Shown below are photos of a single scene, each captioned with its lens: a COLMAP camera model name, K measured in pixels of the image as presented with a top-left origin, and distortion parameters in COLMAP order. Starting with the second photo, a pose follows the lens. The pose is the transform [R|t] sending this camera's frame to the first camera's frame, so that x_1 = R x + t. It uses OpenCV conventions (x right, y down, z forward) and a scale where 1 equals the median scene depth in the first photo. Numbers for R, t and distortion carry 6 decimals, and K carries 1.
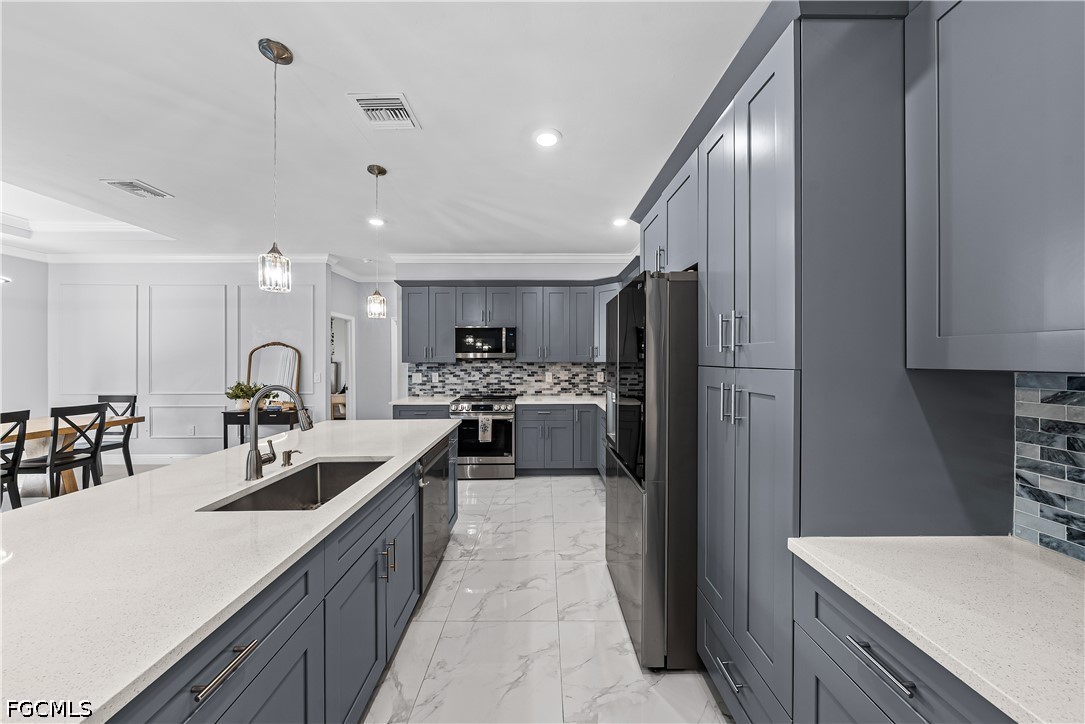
lens RADIAL K [[370.3, 0, 545.9], [0, 370.3, 360.6], [0, 0, 1]] dist [-0.001555, -0.000081]
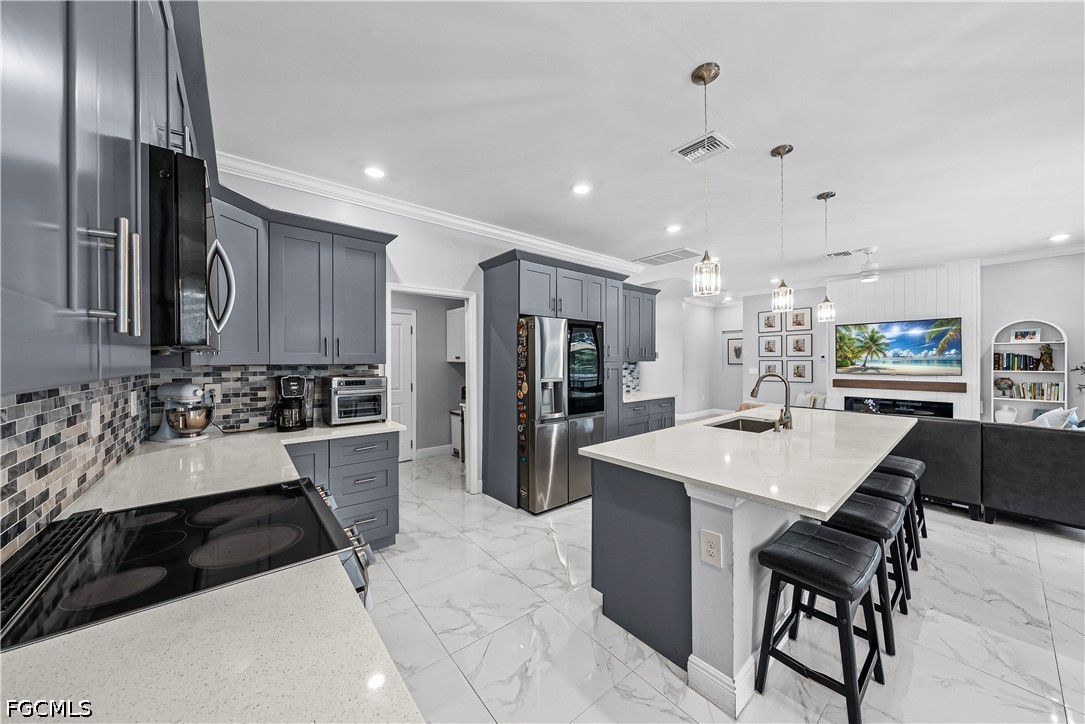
lens RADIAL K [[370.3, 0, 545.9], [0, 370.3, 360.6], [0, 0, 1]] dist [-0.001555, -0.000081]
pose [[-0.635918, 0.003617, 0.771748, -0.438286], [0.006728, 0.999977, 0.000856, 0.000969], [-0.771728, 0.005737, -0.635927, 0.914856]]
